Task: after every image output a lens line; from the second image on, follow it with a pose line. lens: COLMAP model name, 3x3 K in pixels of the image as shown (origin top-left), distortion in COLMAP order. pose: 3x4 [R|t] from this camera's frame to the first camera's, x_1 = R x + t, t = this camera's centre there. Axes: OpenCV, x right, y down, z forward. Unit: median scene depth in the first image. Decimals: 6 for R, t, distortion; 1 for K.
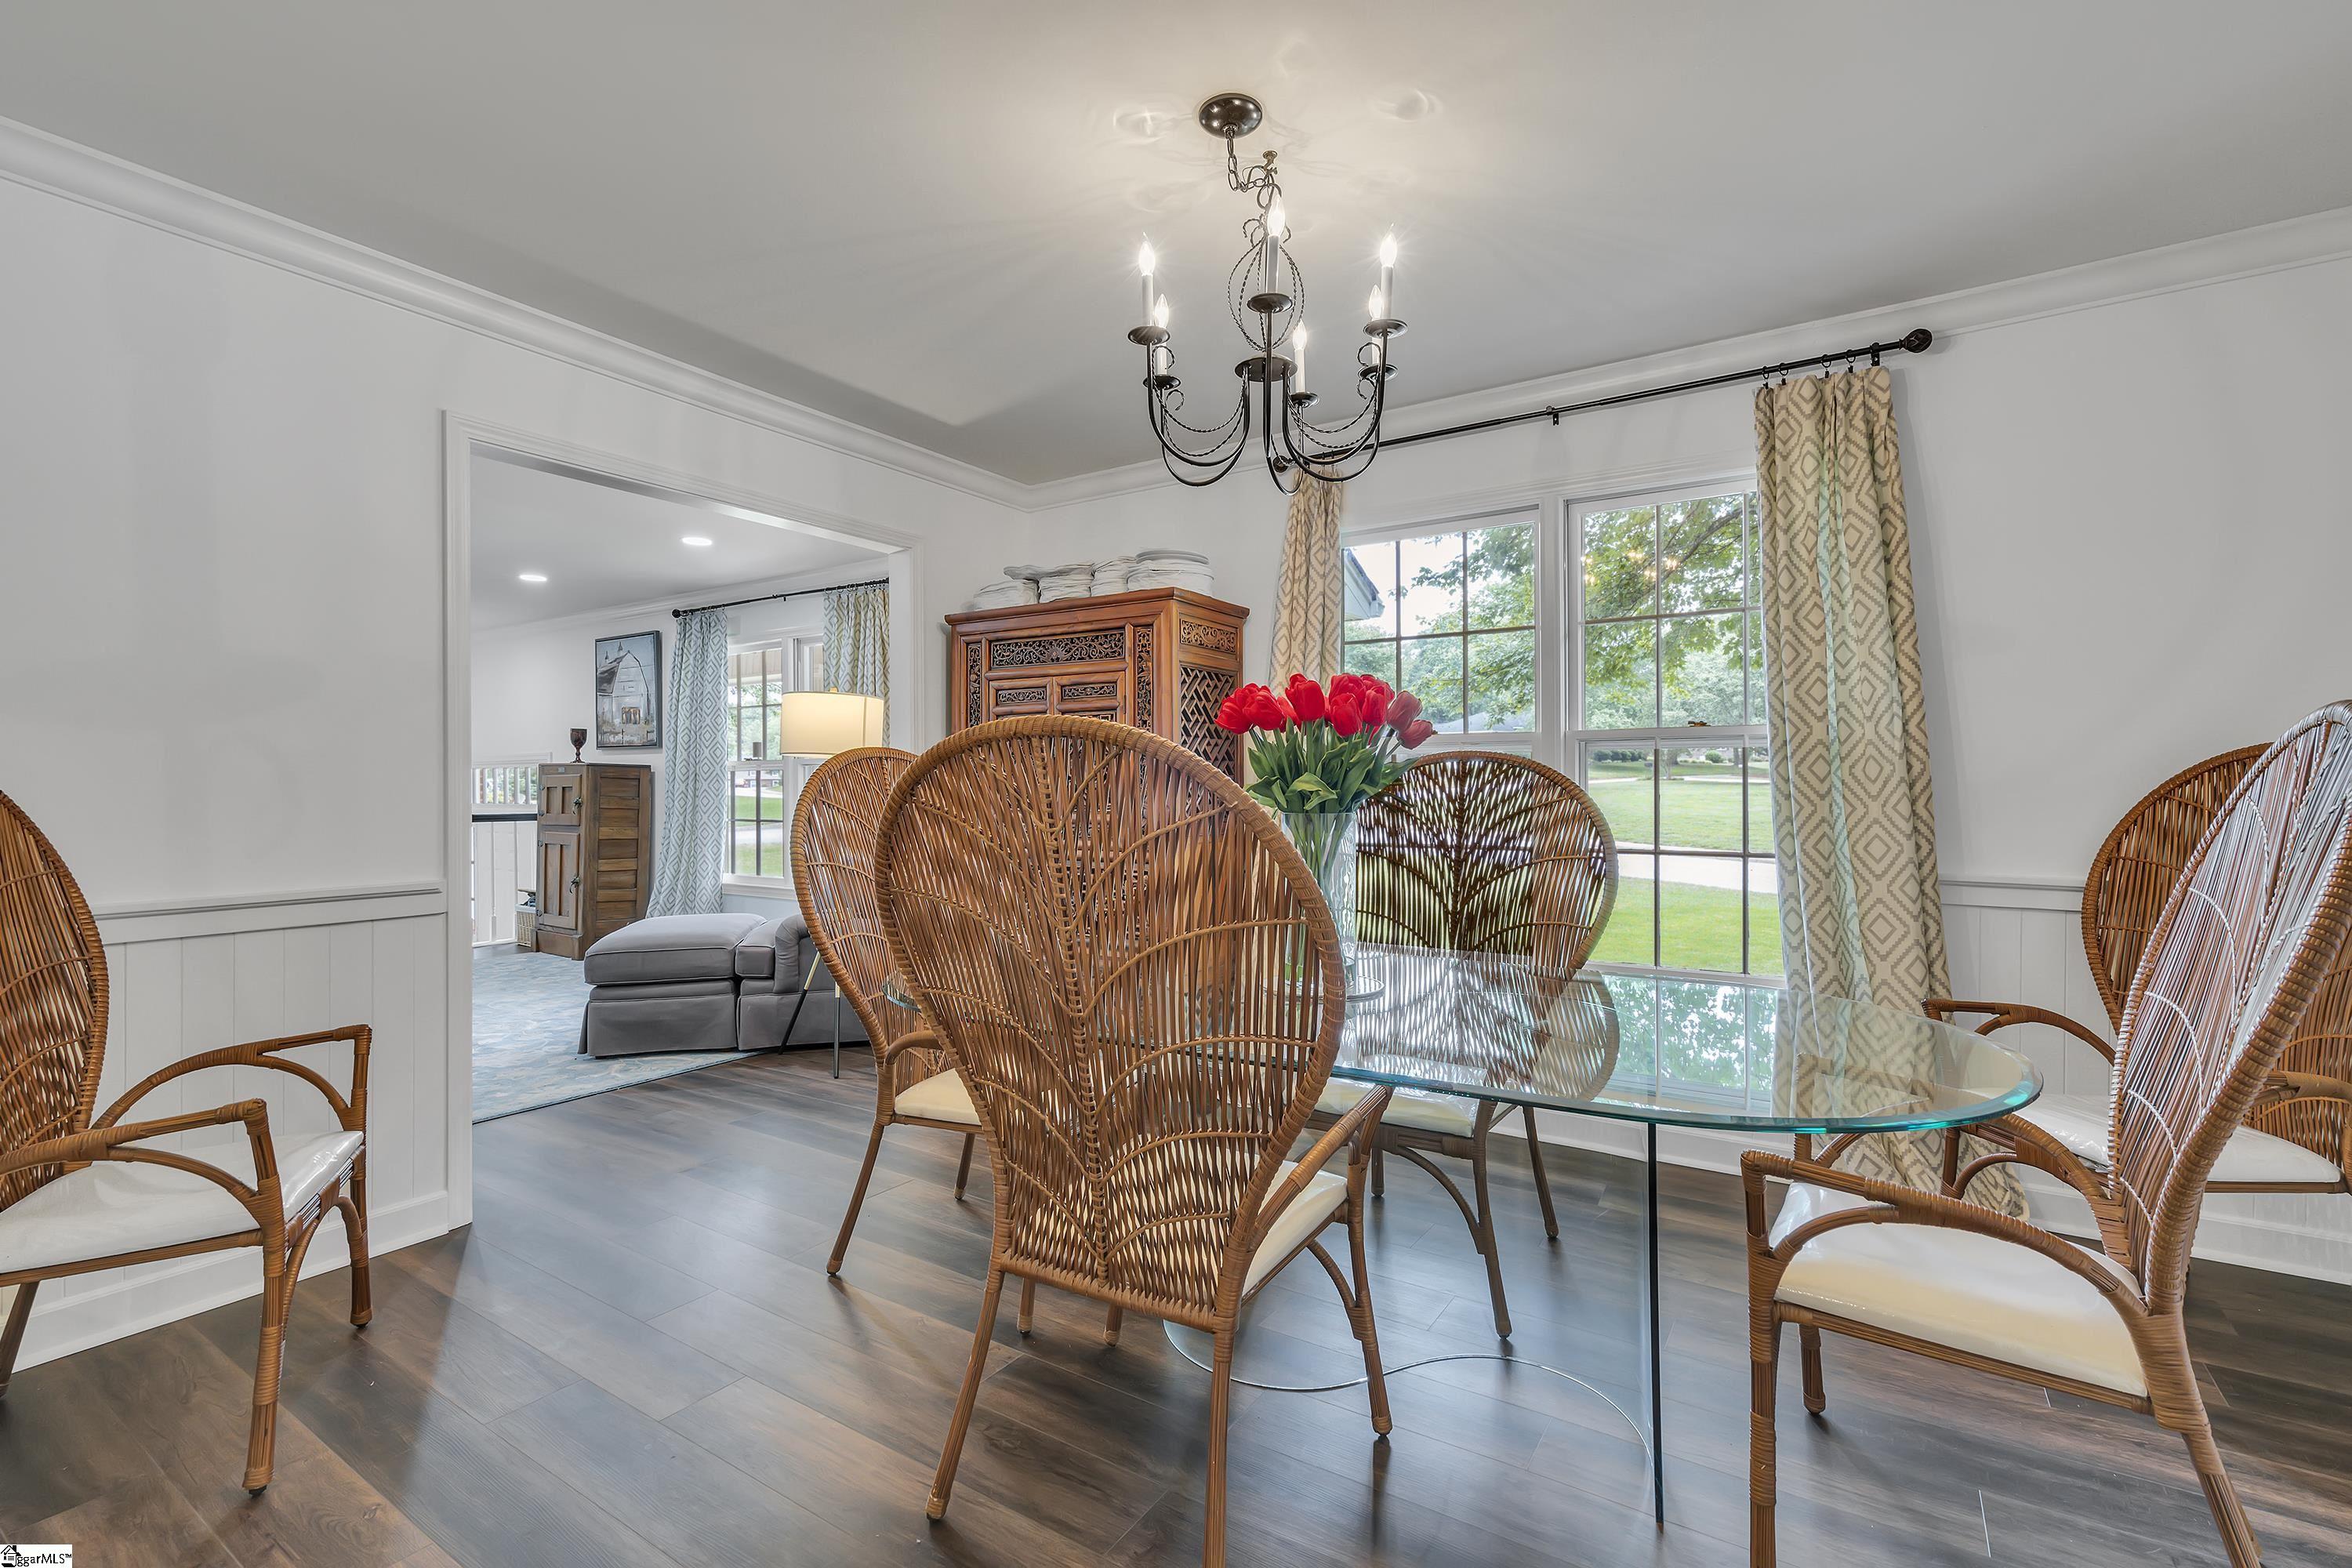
lens RADIAL K [[1048.0, 0, 1176.0], [0, 1048.0, 784.0], [0, 0, 1]] dist [-0.013456, 0.000153]
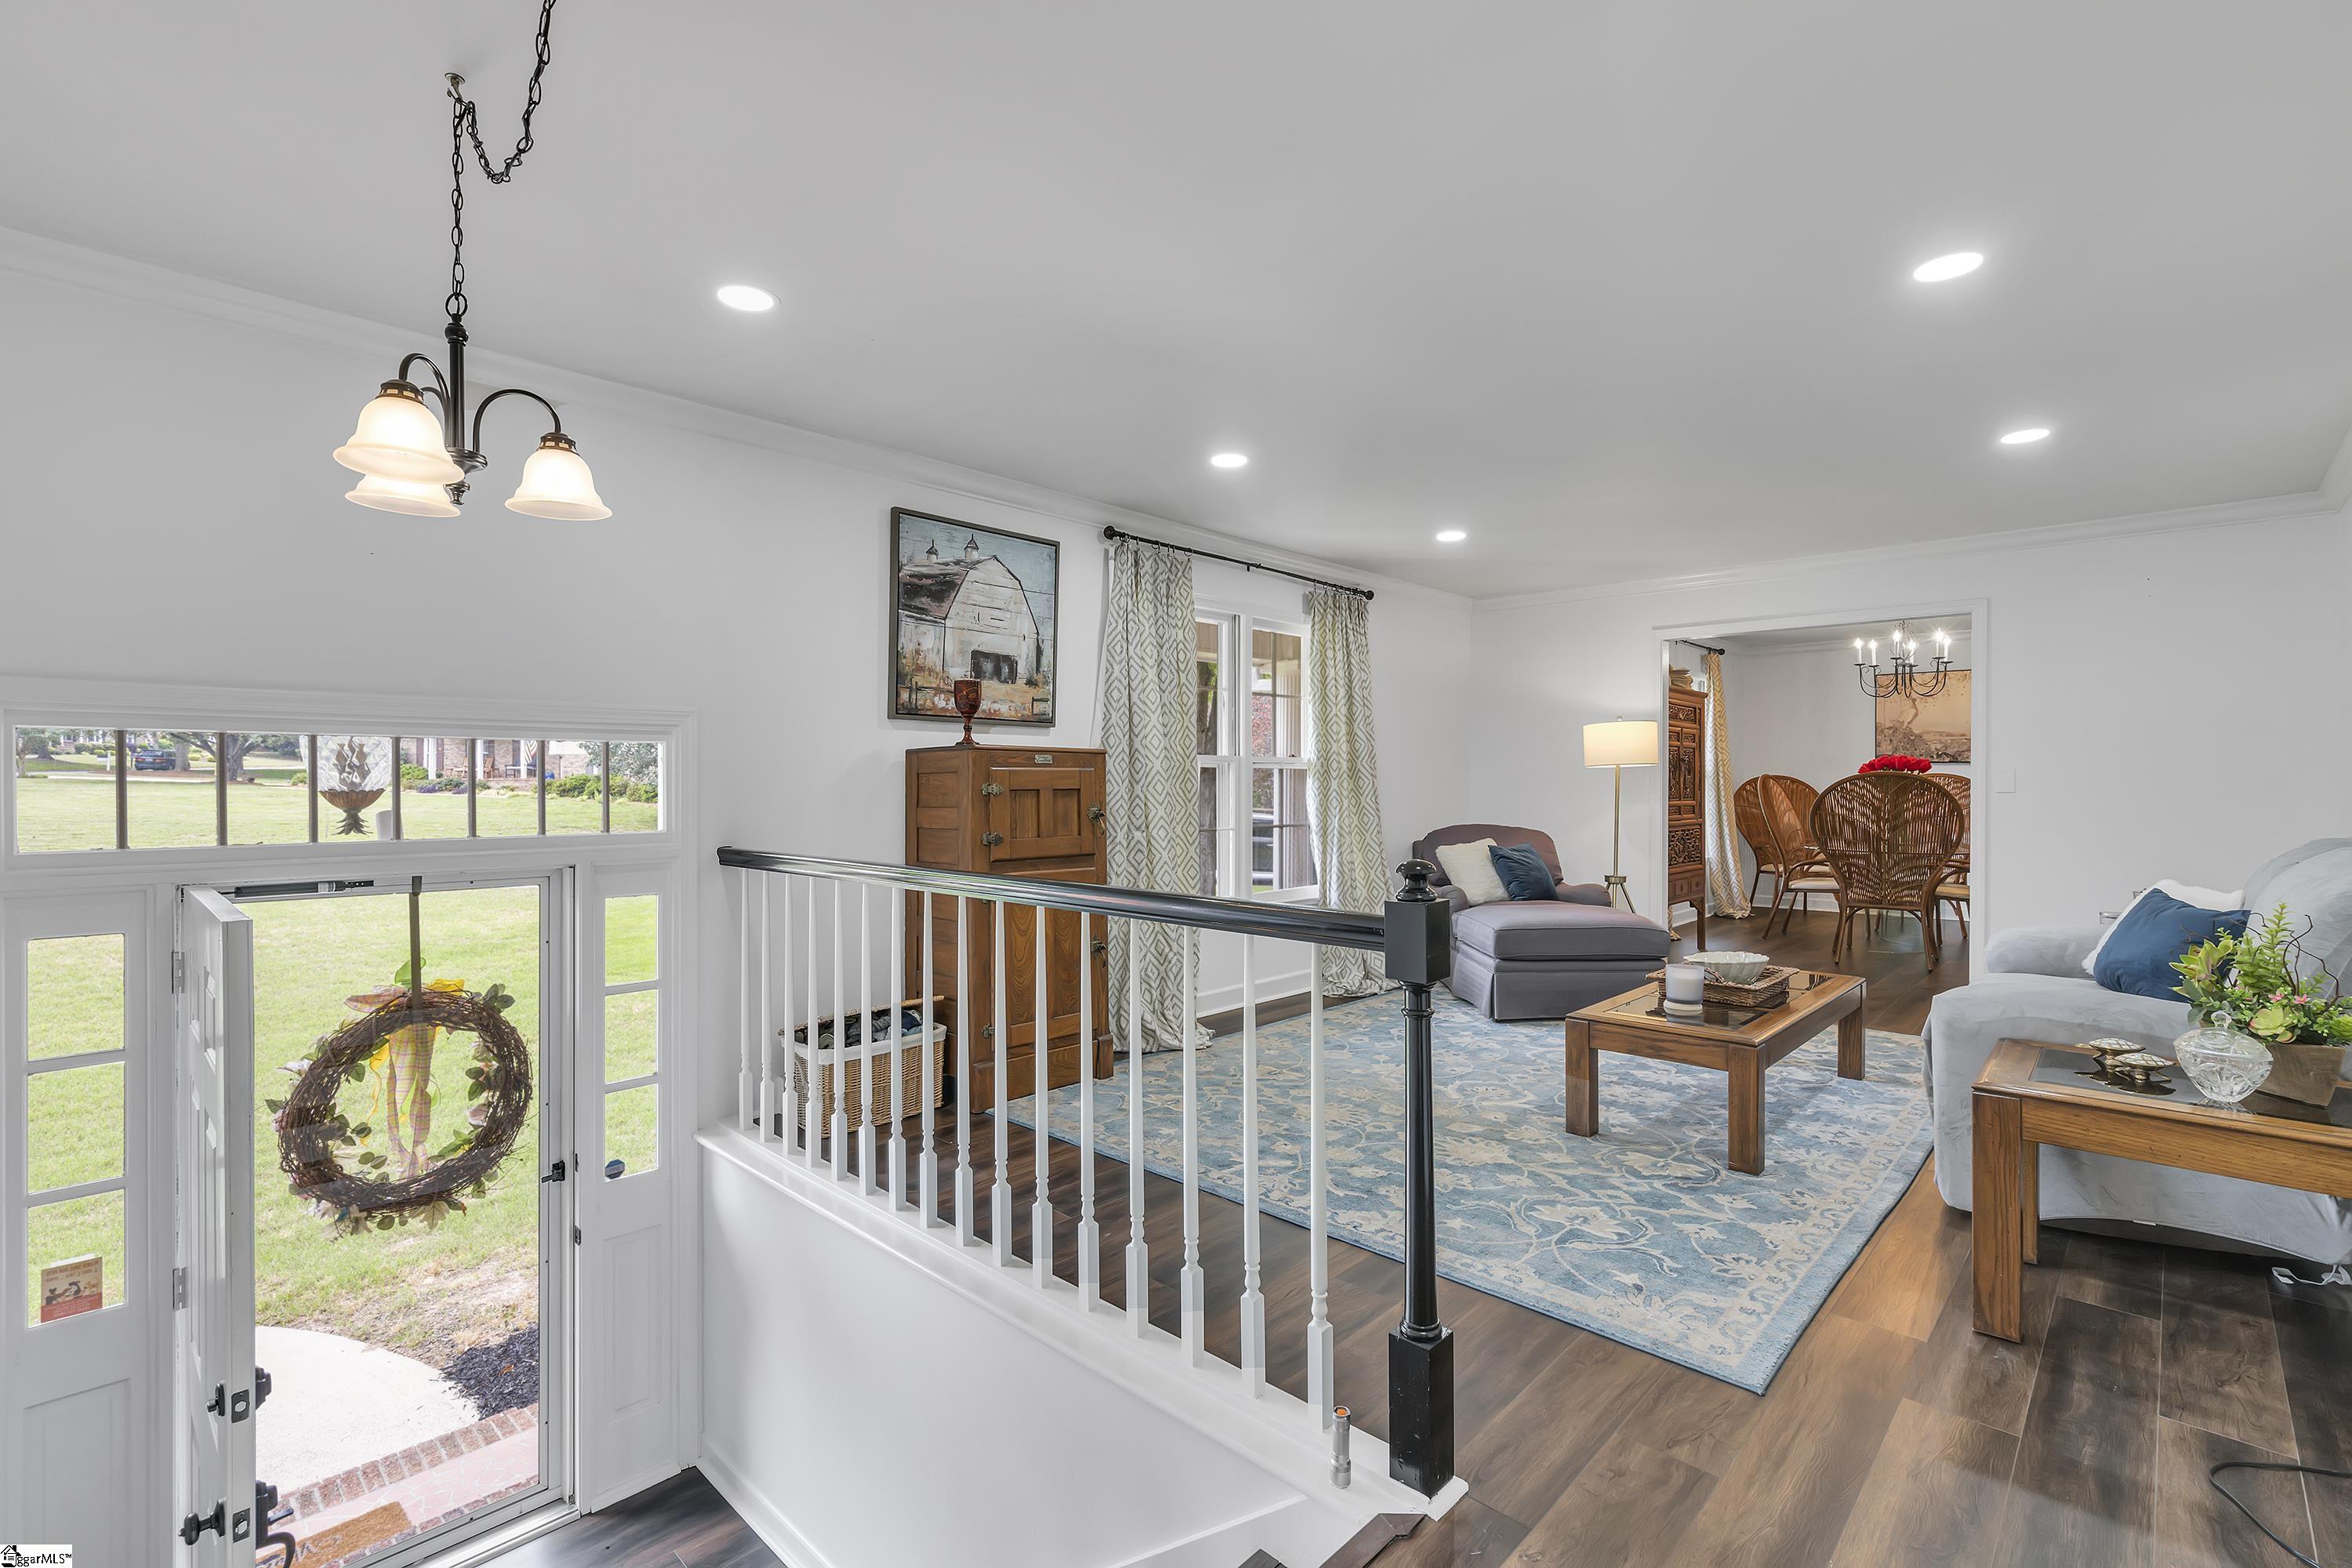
lens RADIAL K [[1048.0, 0, 1176.0], [0, 1048.0, 784.0], [0, 0, 1]] dist [-0.013456, 0.000153]
pose [[0.186858, 0.000372, 0.982387, -1.088571], [-0.000950, 1.000000, -0.000197, -0.000047], [-0.982386, -0.000897, 0.186859, 0.795084]]
